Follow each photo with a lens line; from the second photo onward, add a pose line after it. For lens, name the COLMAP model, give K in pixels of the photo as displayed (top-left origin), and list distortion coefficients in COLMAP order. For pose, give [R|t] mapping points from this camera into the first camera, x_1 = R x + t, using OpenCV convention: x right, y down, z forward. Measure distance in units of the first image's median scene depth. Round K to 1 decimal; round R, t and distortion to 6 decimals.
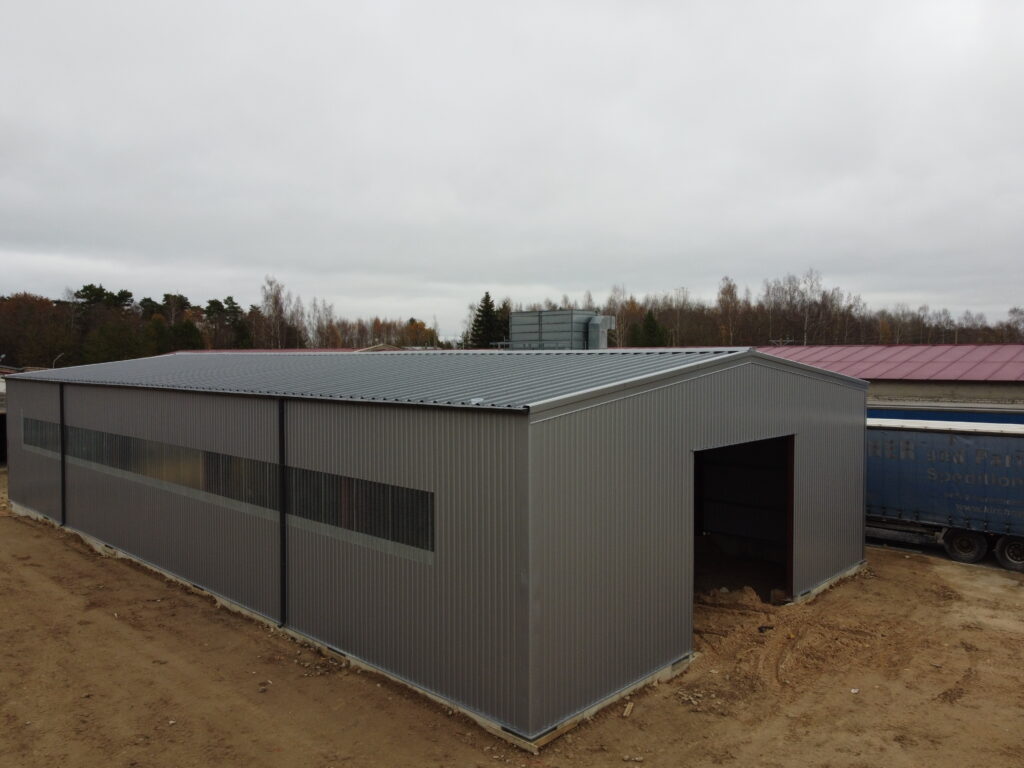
lens RADIAL K [[777.1, 0, 501.6], [0, 777.1, 377.3], [0, 0, 1]] dist [-0.000474, -0.003119]
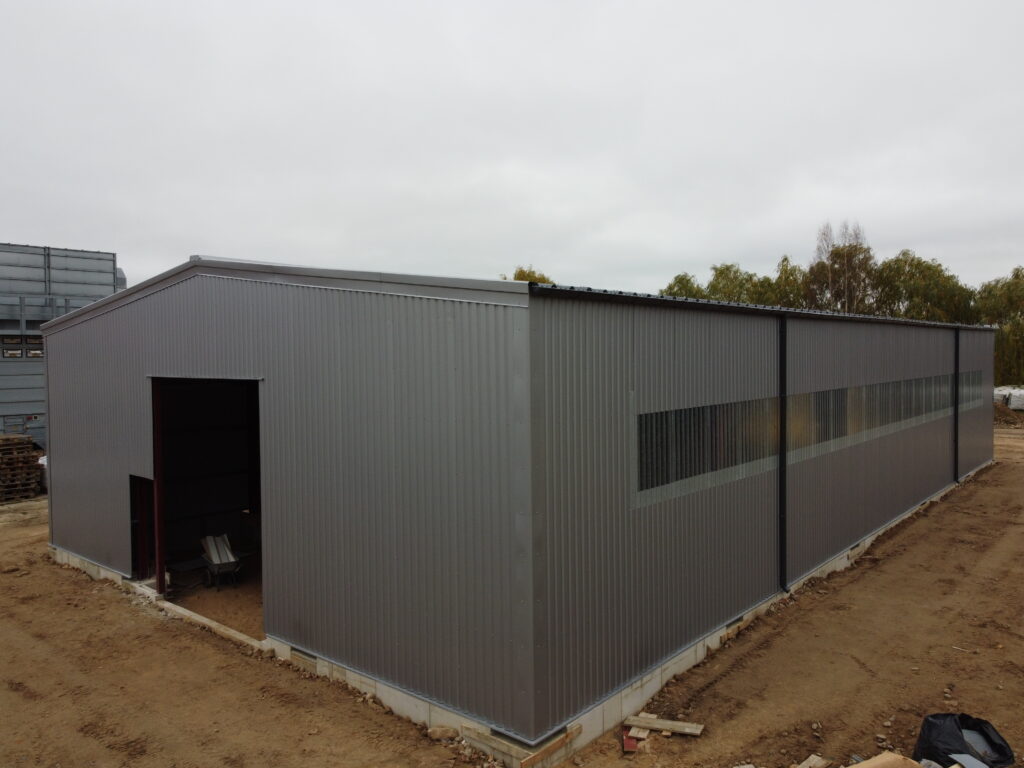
lens RADIAL K [[777.1, 0, 501.6], [0, 777.1, 377.3], [0, 0, 1]] dist [-0.000474, -0.003119]
pose [[-0.064658, -0.025001, 0.997594, -1.631658], [0.038428, 0.998882, 0.027523, 0.042526], [-0.997167, 0.040115, -0.063625, 1.859767]]
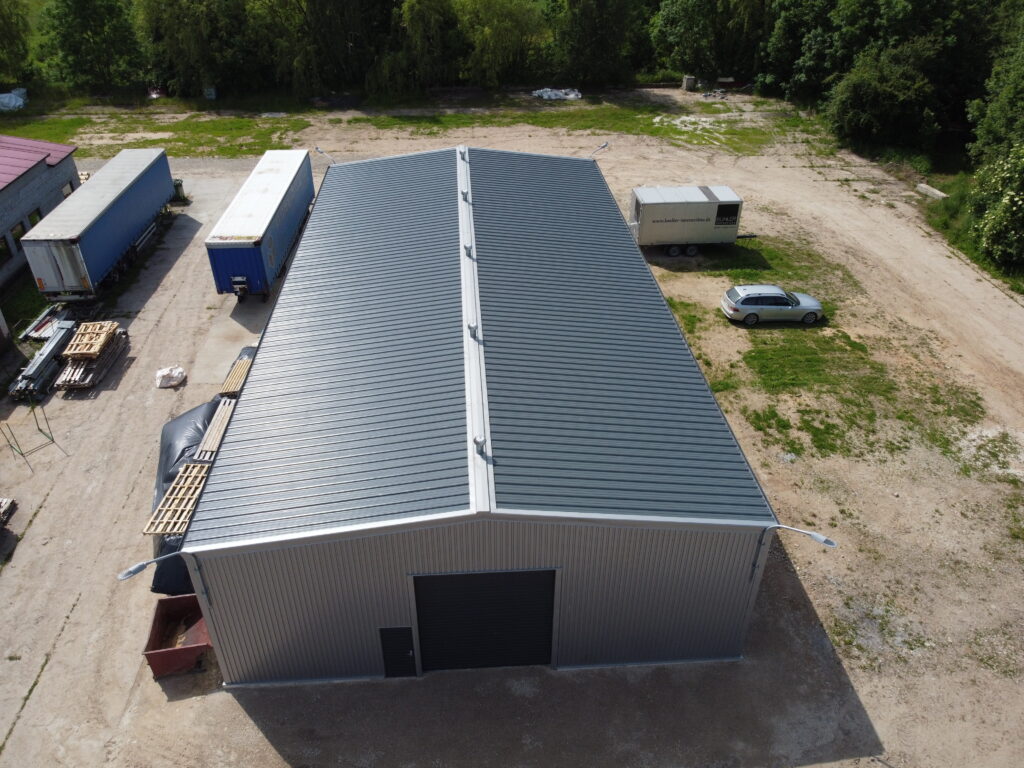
lens RADIAL K [[777.1, 0, 501.6], [0, 777.1, 377.3], [0, 0, 1]] dist [-0.000474, -0.003119]
pose [[-0.743585, -0.362926, 0.561574, -1.402843], [0.023715, 0.825031, 0.564589, -0.786314], [-0.668220, 0.433138, -0.604874, 2.623780]]
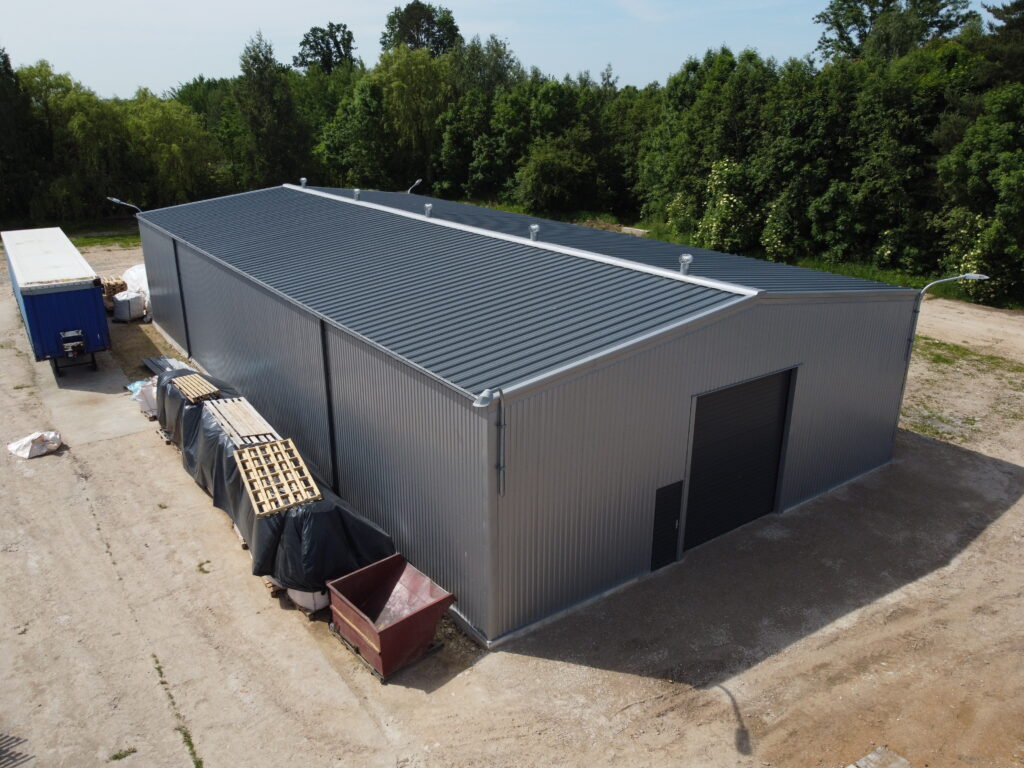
lens RADIAL K [[777.1, 0, 501.6], [0, 777.1, 377.3], [0, 0, 1]] dist [-0.000474, -0.003119]
pose [[-0.984034, -0.057372, 0.168481, -0.726337], [0.006928, 0.933555, 0.358367, -0.307552], [-0.177846, 0.353813, -0.918252, 3.065101]]
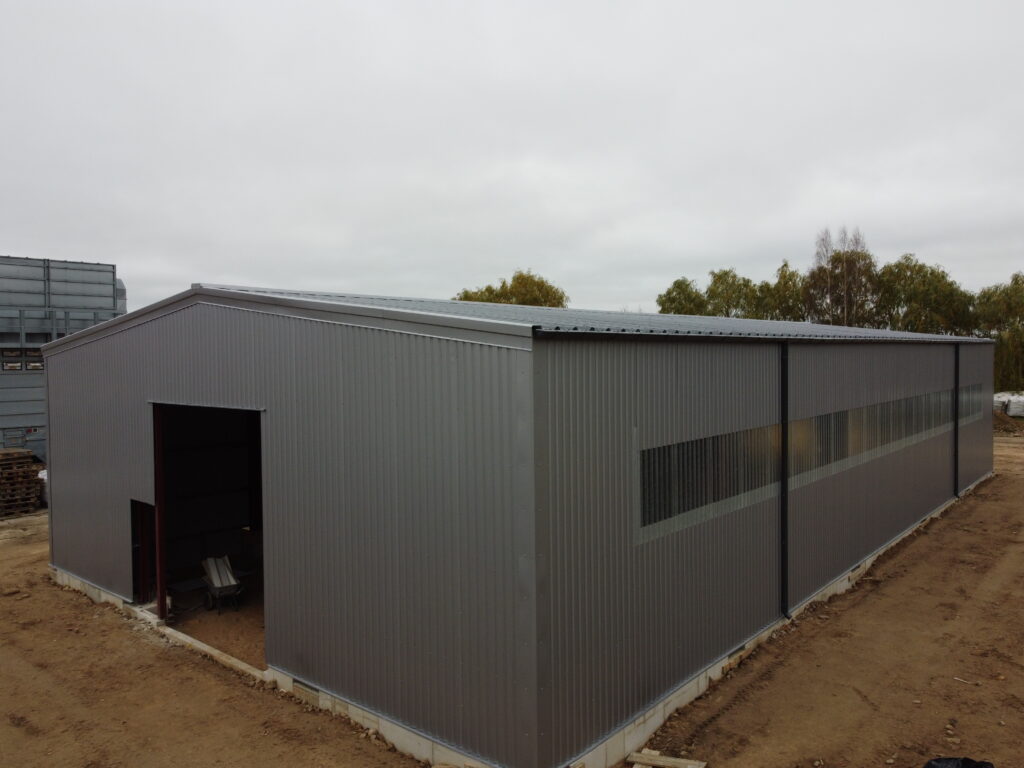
lens RADIAL K [[777.1, 0, 501.6], [0, 777.1, 377.3], [0, 0, 1]] dist [-0.000474, -0.003119]
pose [[-0.066260, -0.024951, 0.997490, -1.630725], [0.038415, 0.998882, 0.027537, 0.015702], [-0.997063, 0.040143, -0.065227, 1.861625]]
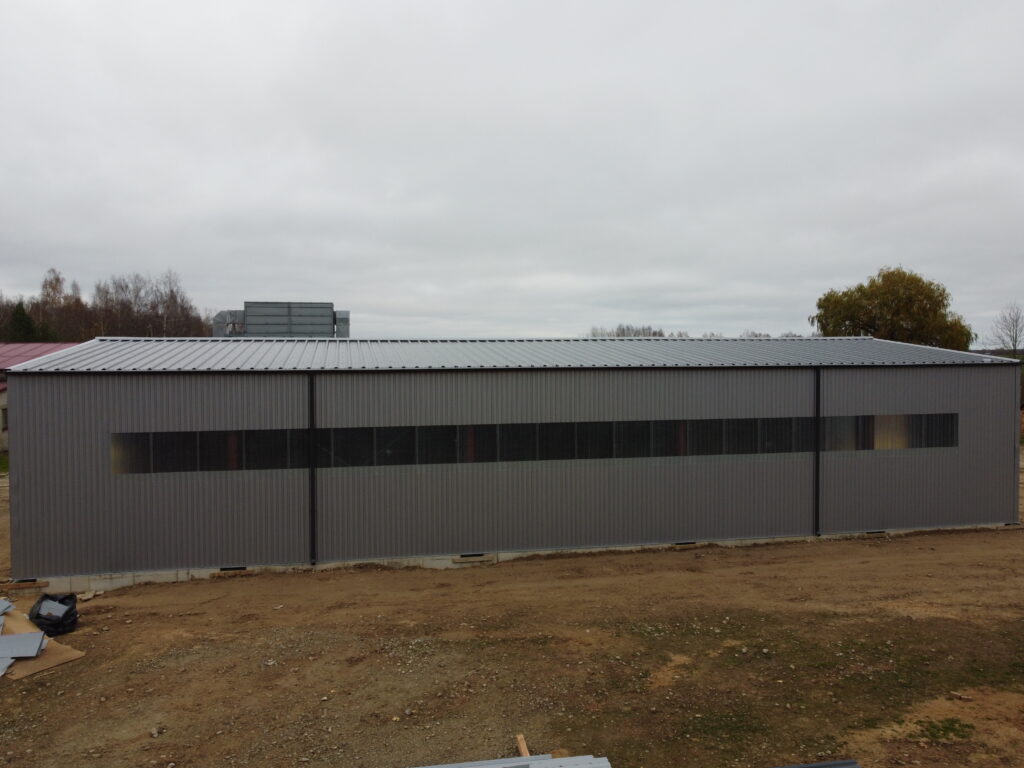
lens RADIAL K [[777.1, 0, 501.6], [0, 777.1, 377.3], [0, 0, 1]] dist [-0.000474, -0.003119]
pose [[0.561273, -0.021553, 0.827350, -1.650075], [0.025256, 0.999641, 0.008907, 0.015828], [-0.827245, 0.015896, 0.561616, 0.658016]]
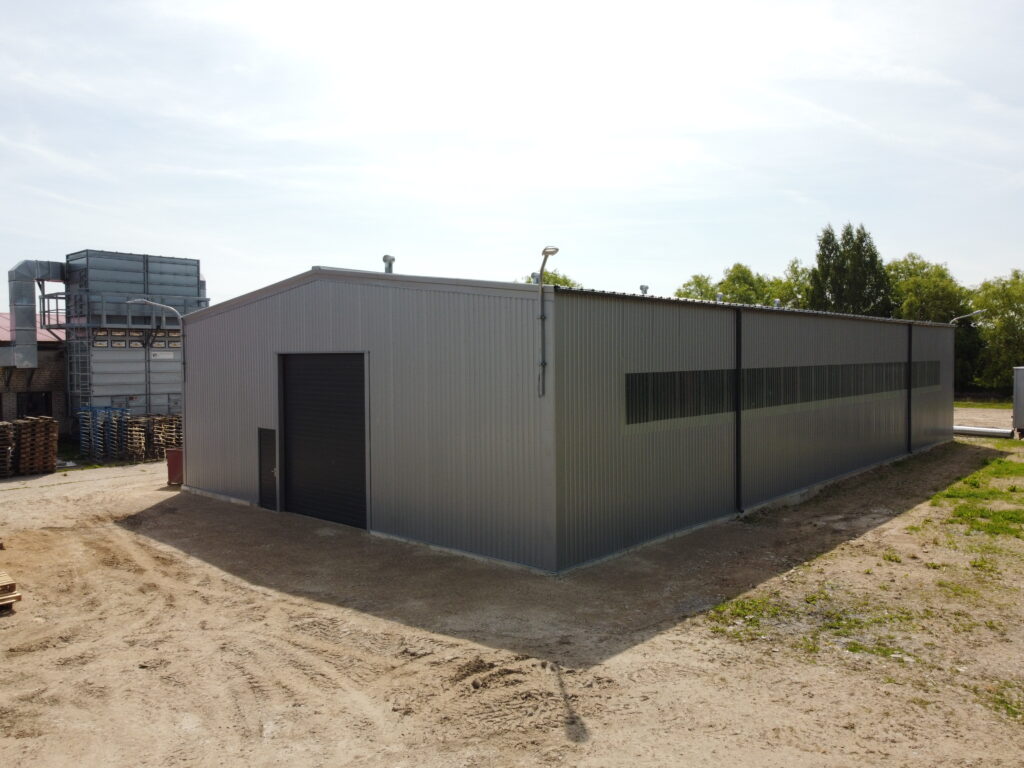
lens RADIAL K [[777.1, 0, 501.6], [0, 777.1, 377.3], [0, 0, 1]] dist [-0.000474, -0.003119]
pose [[-0.036219, -0.023758, 0.999061, -1.922501], [0.035837, 0.999043, 0.025057, 0.067278], [-0.998701, 0.036711, -0.035333, 1.892328]]
